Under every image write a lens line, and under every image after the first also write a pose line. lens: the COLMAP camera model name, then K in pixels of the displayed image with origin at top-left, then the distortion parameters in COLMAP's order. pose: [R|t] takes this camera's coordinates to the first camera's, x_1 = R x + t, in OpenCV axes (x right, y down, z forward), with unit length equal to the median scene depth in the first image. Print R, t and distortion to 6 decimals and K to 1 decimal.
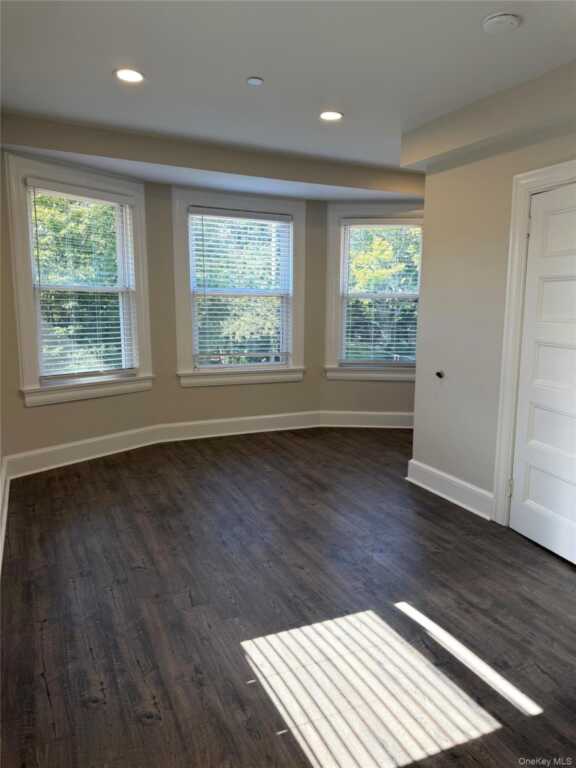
lens RADIAL K [[541.0, 0, 288.4], [0, 541.0, 384.5], [0, 0, 1]] dist [0.000491, -0.000046]
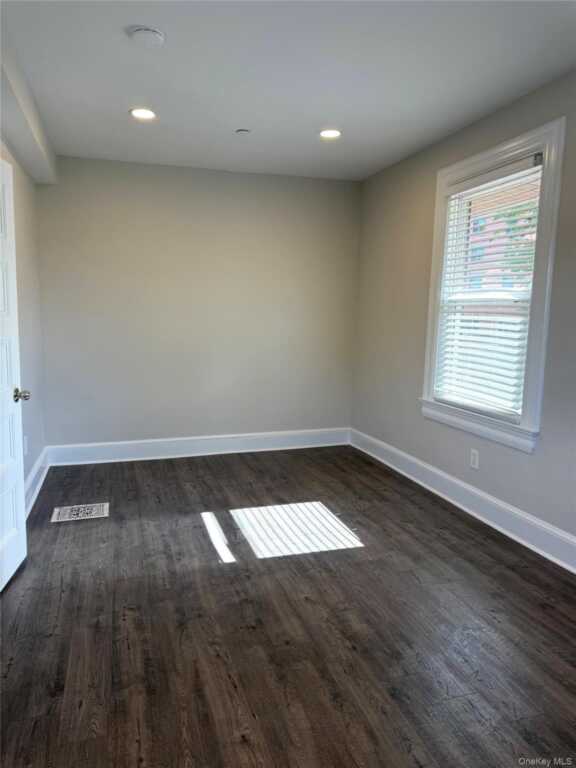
lens RADIAL K [[541.0, 0, 288.3], [0, 541.0, 383.7], [0, 0, 1]] dist [0.000491, -0.000046]
pose [[-0.989807, -0.046821, 0.134497, -0.060325], [-0.006919, 0.959105, 0.282965, -0.316654], [-0.142245, 0.279150, -0.949653, 2.177337]]
